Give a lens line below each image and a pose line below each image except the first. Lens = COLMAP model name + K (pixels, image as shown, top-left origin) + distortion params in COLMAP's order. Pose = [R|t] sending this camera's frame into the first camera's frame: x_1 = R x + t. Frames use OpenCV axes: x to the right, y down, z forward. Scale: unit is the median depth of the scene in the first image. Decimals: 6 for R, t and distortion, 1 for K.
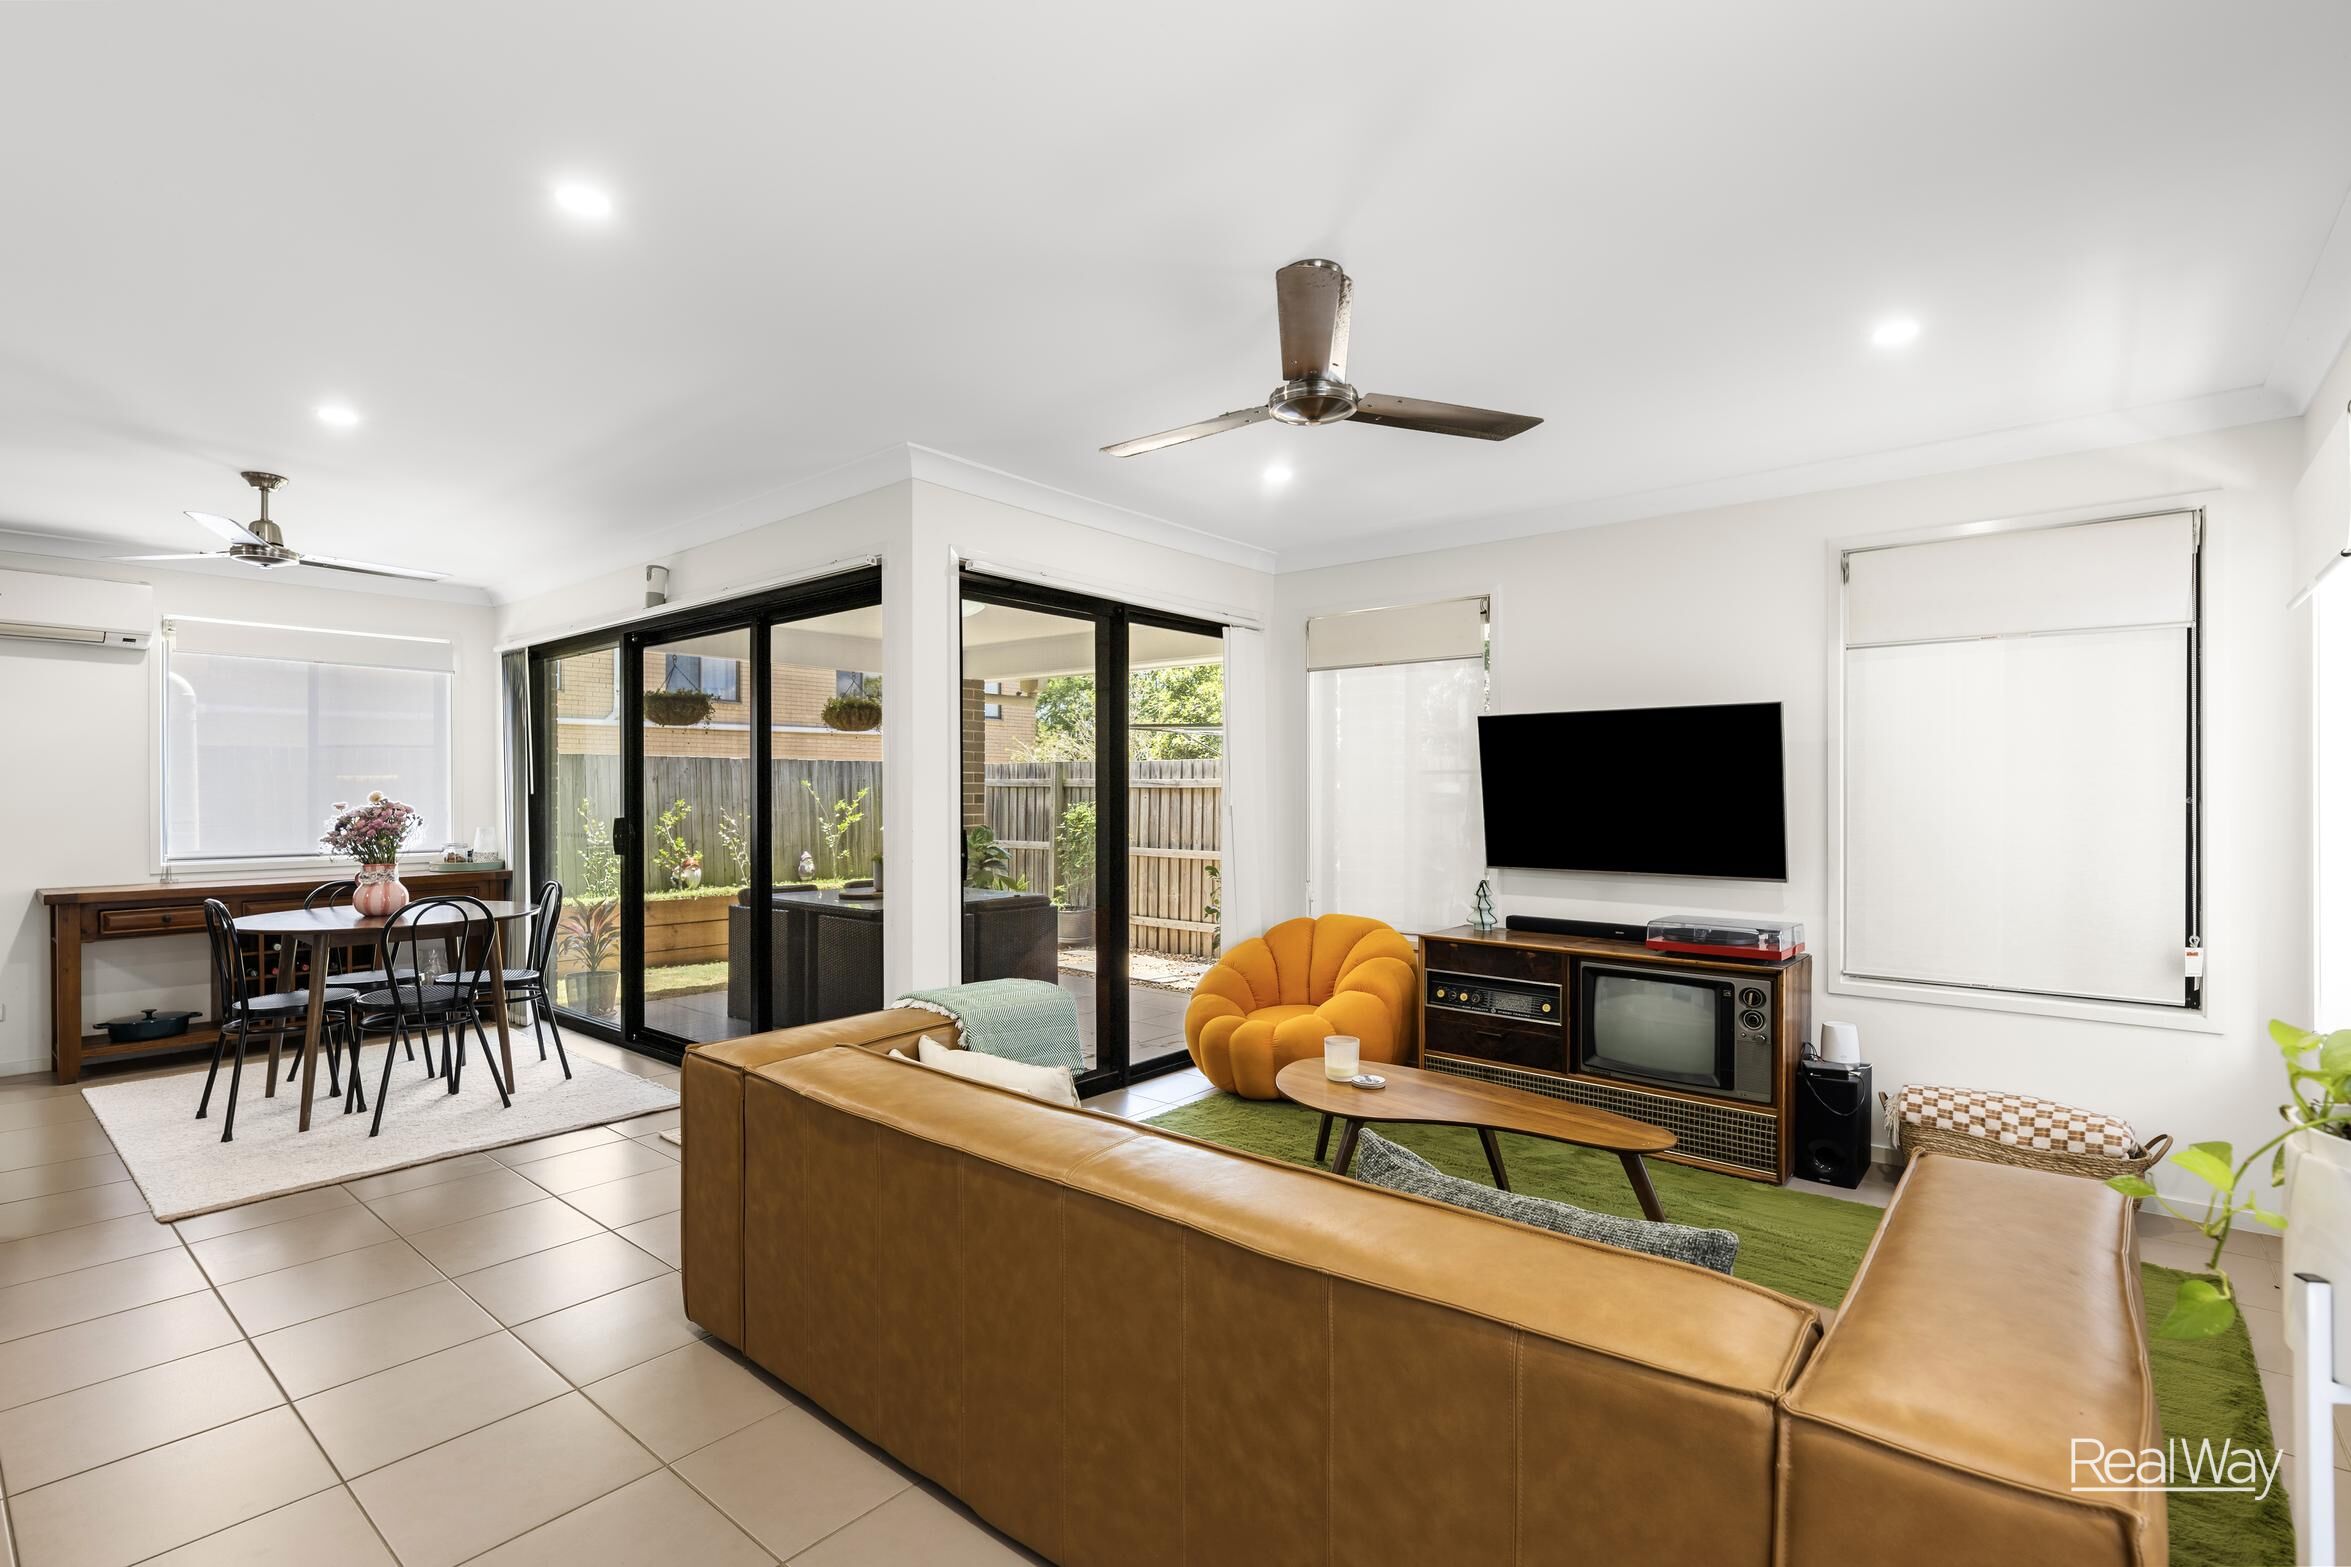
lens RADIAL K [[1085.1, 0, 1176.3], [0, 1085.1, 795.1], [0, 0, 1]] dist [-0.001199, -0.000325]
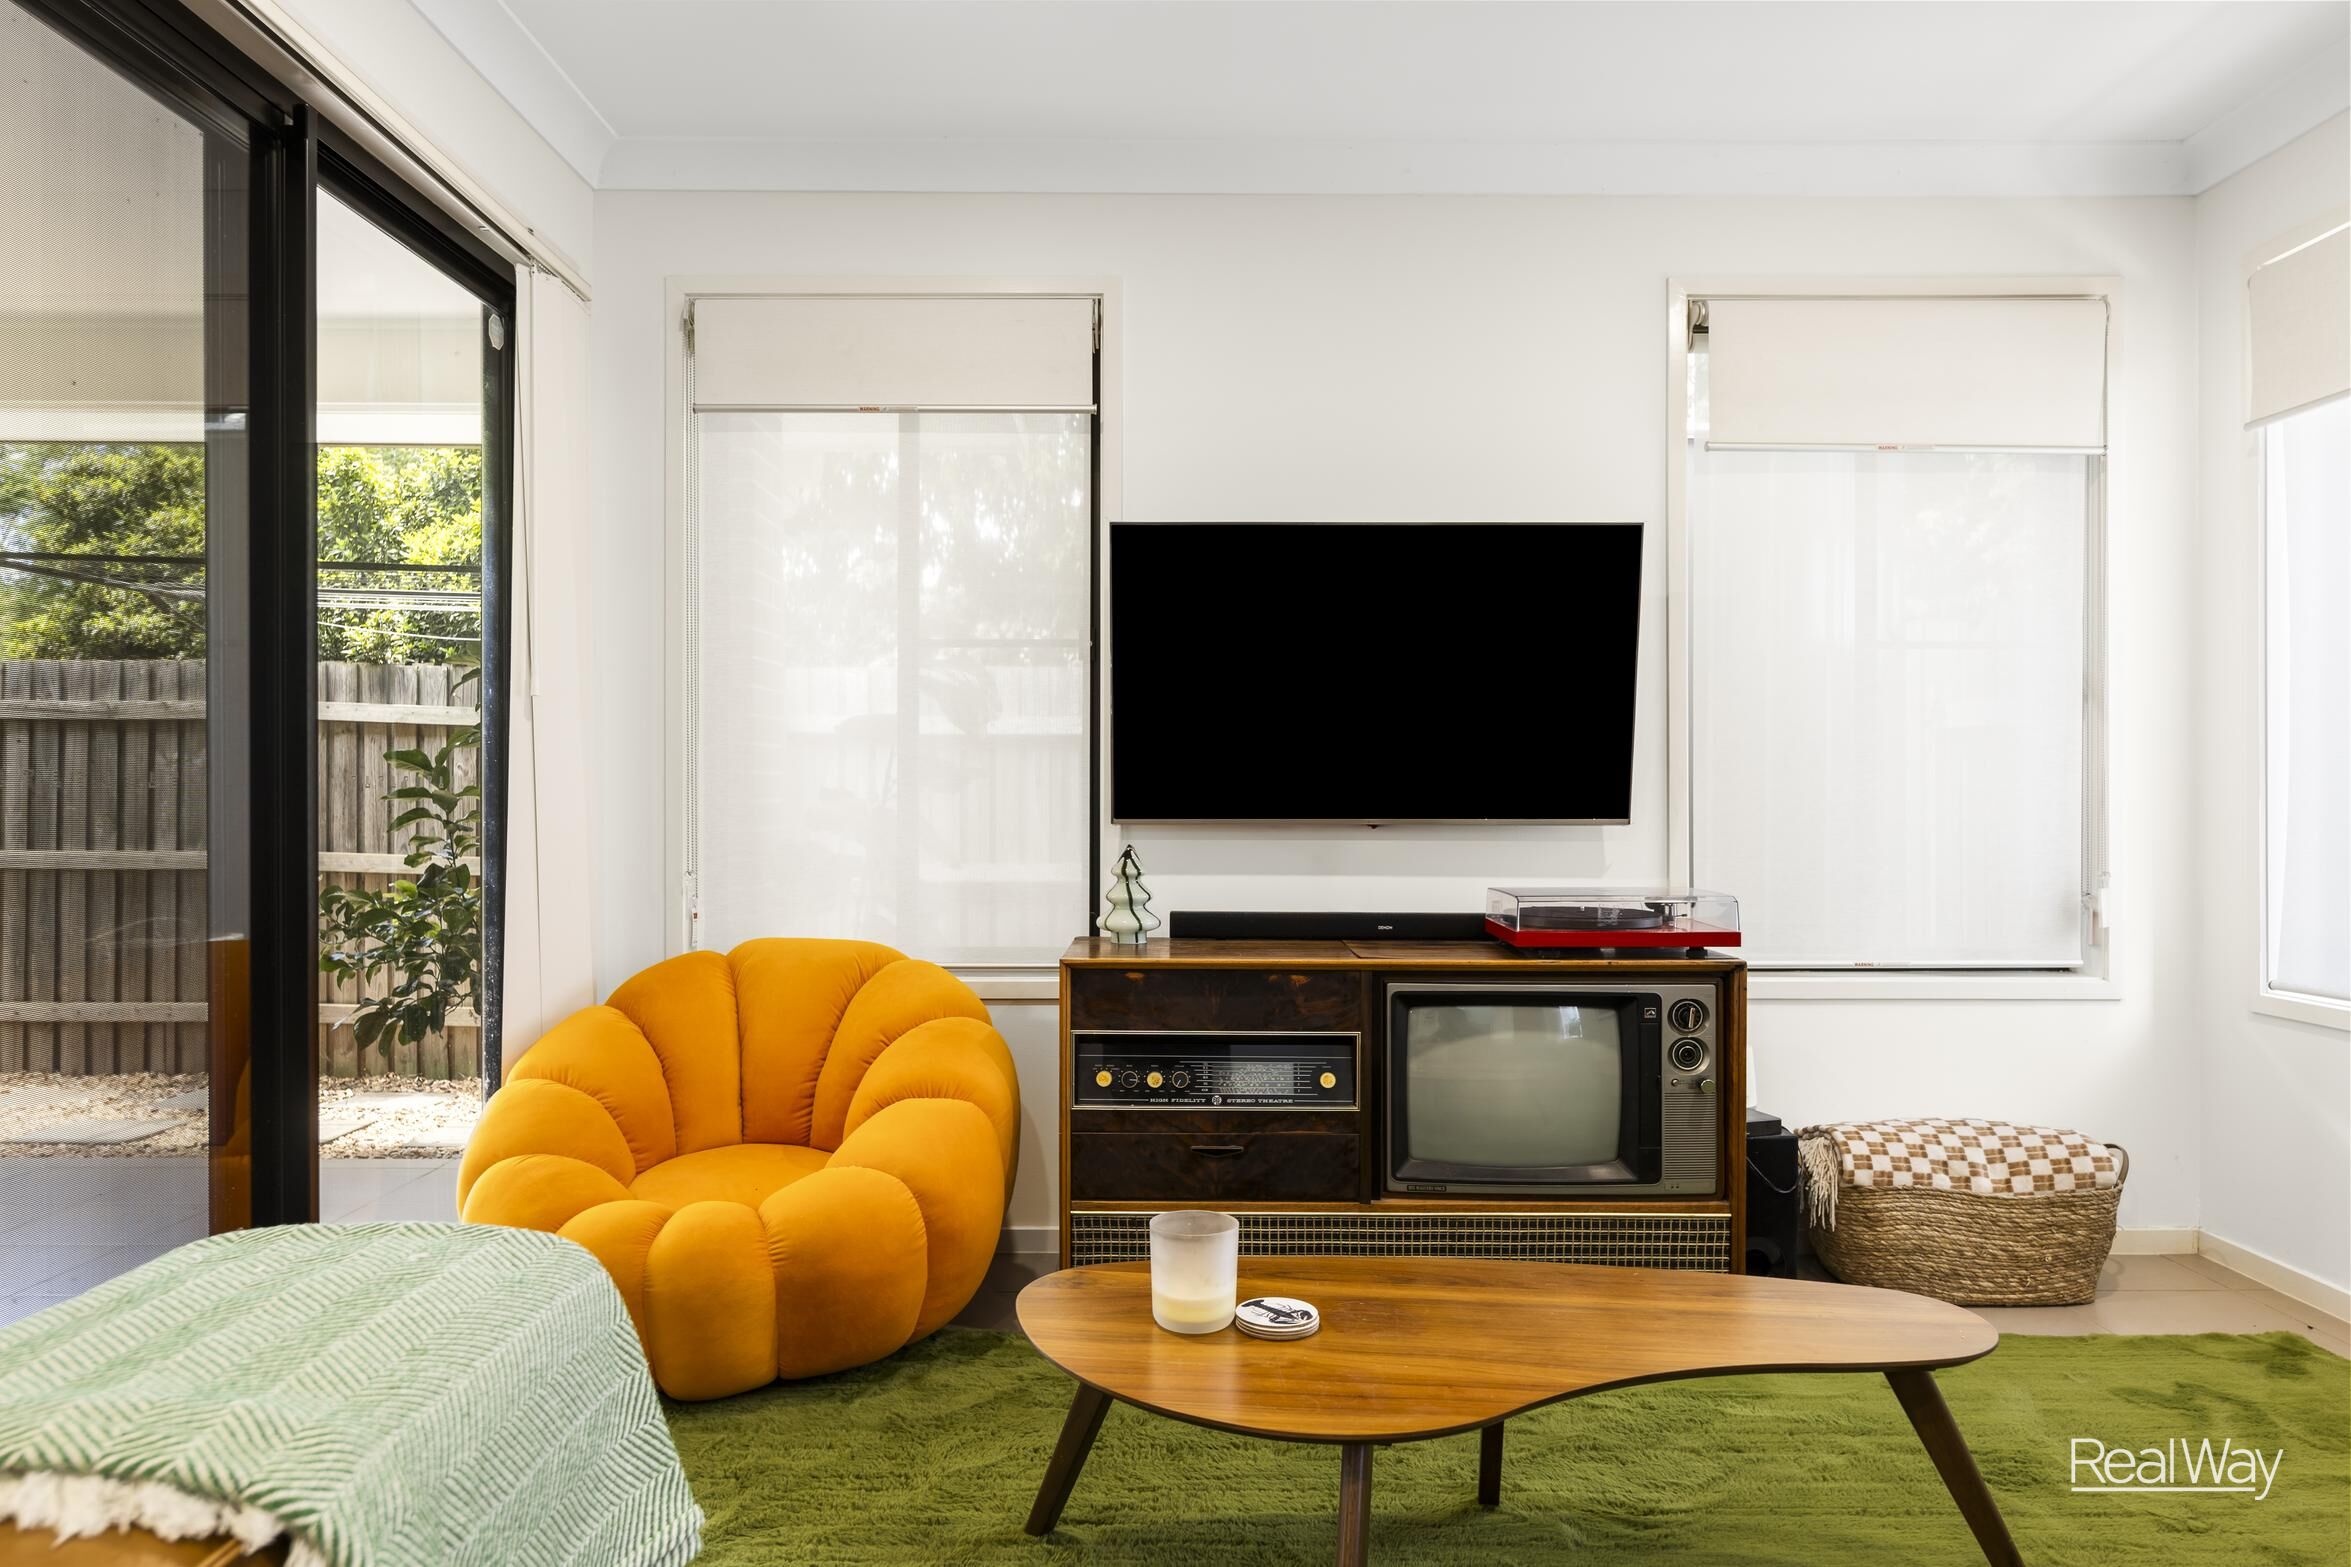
lens RADIAL K [[1512.9, 0, 1175.5], [0, 1512.9, 783.5], [0, 0, 1]] dist [-0.002061, -0.001301]
pose [[0.761042, 0.001118, 0.648702, -0.179783], [0.001145, 0.999995, -0.003067, 0.058839], [-0.648702, 0.003077, 0.761036, 0.508847]]
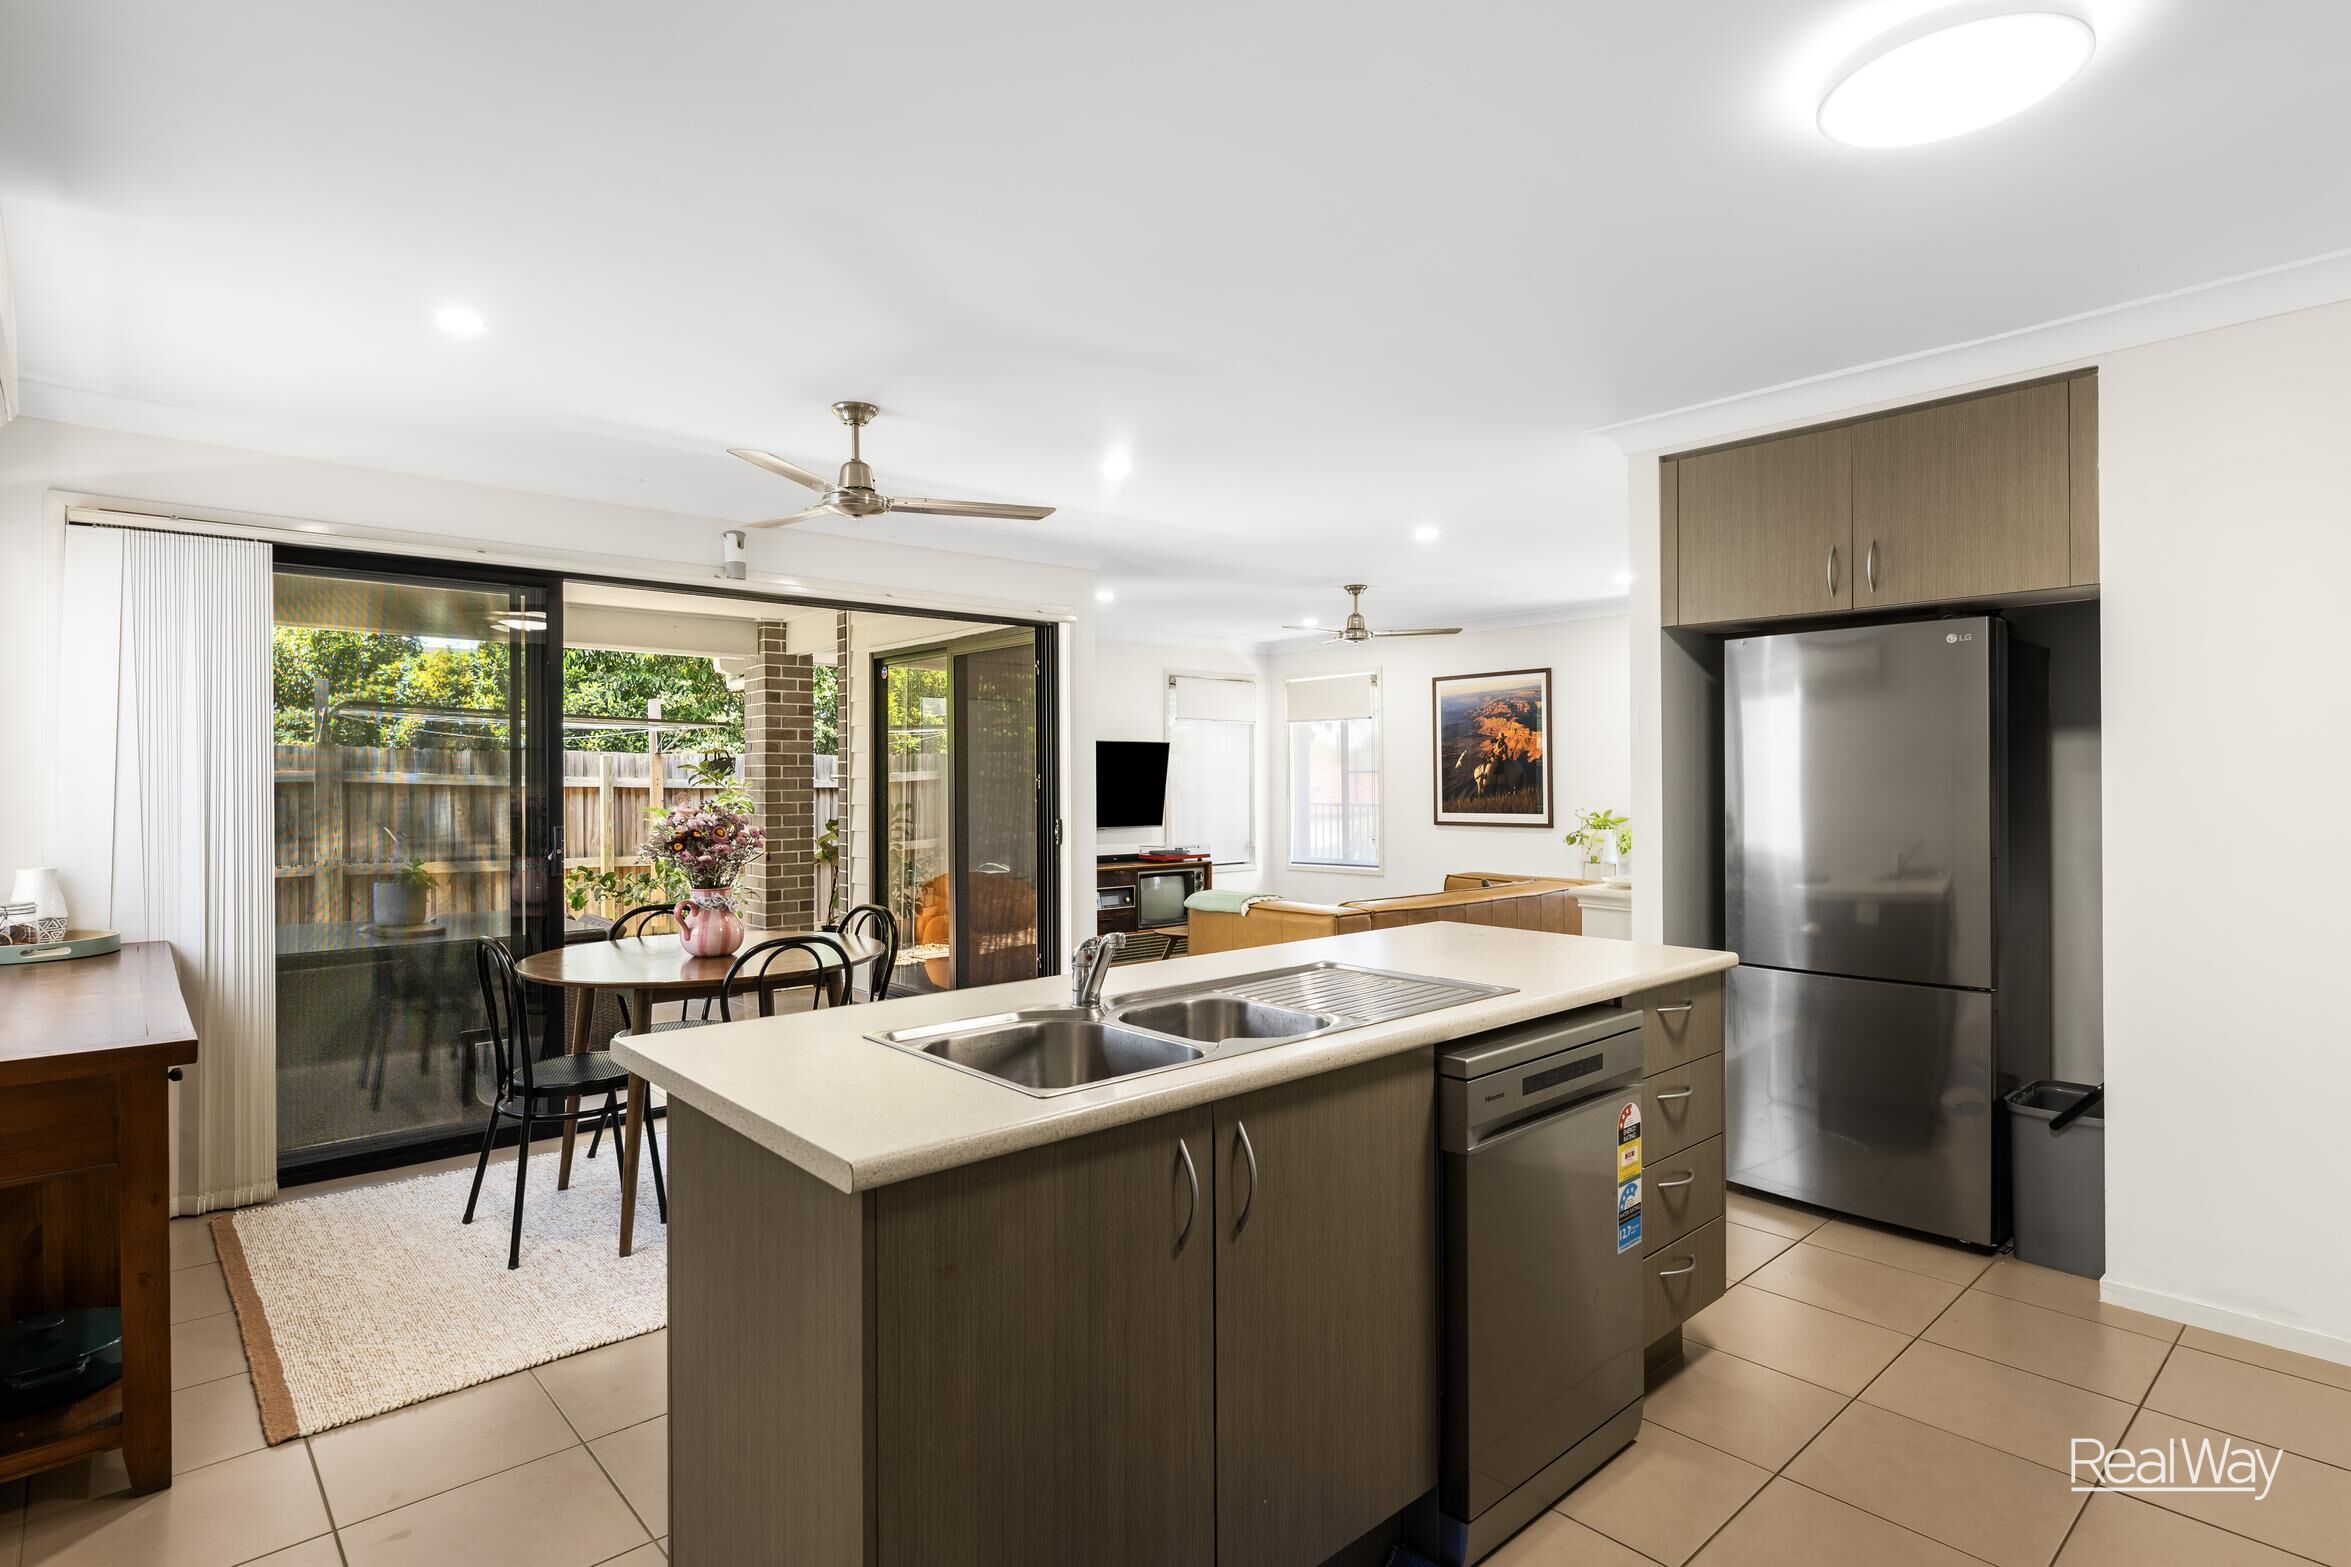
lens RADIAL K [[1183.3, 0, 1175.5], [0, 1183.3, 783.5], [0, 0, 1]] dist [-0.000019, -0.000011]
pose [[0.133044, 0.001608, 0.991109, -1.706943], [0.000439, 0.999998, -0.001681, -0.000593], [-0.991110, 0.000659, 0.133043, 0.653142]]
